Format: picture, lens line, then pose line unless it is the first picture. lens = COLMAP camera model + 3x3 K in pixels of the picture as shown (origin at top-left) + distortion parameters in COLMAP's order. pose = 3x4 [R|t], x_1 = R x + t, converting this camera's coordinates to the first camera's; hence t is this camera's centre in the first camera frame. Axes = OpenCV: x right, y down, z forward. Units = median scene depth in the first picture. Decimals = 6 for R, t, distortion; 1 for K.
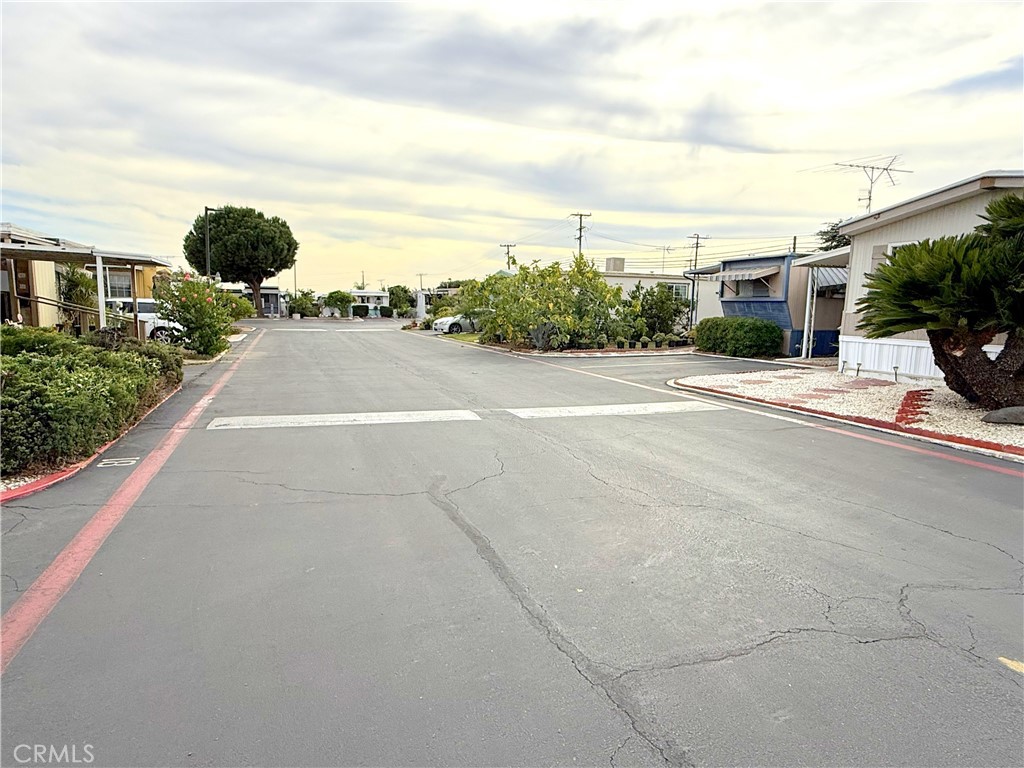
lens RADIAL K [[626.7, 0, 512.0], [0, 626.7, 384.0], [0, 0, 1]] dist [-0.035758, 0.000053]
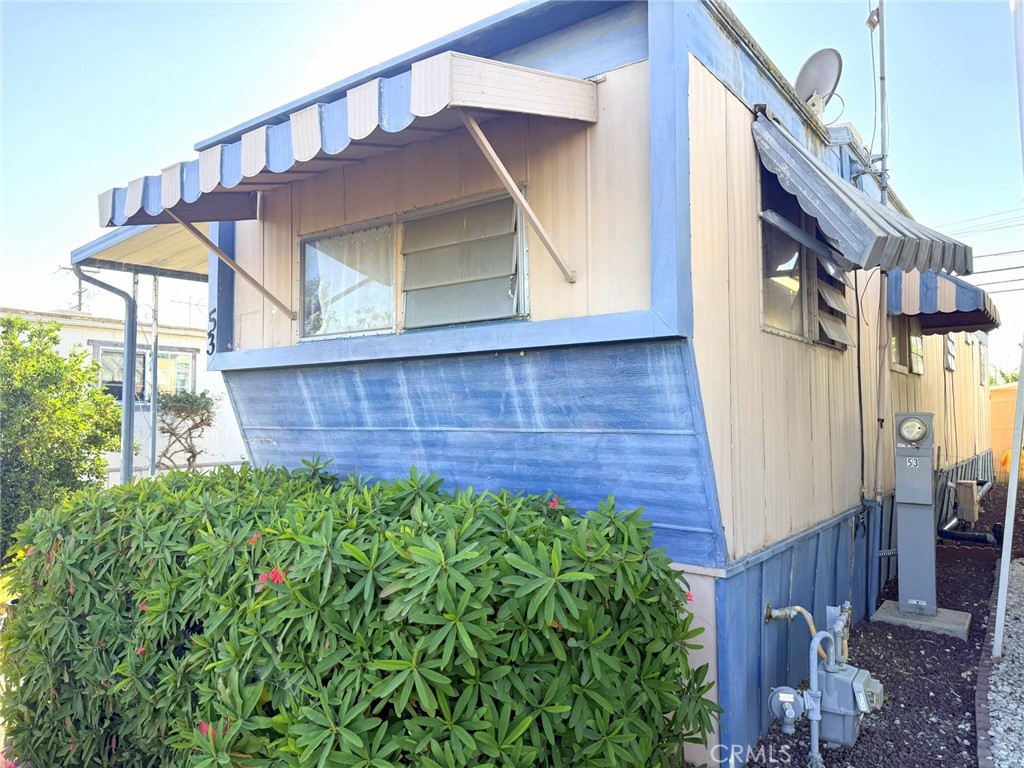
lens RADIAL K [[714.9, 0, 506.7], [0, 714.9, 388.3], [0, 0, 1]] dist [0.052444, -0.082661]
pose [[0.843018, 0.000580, 0.537884, 0.292258], [0.087023, 0.986678, -0.137453, -0.093558], [-0.530798, 0.162684, 0.831737, 0.786370]]
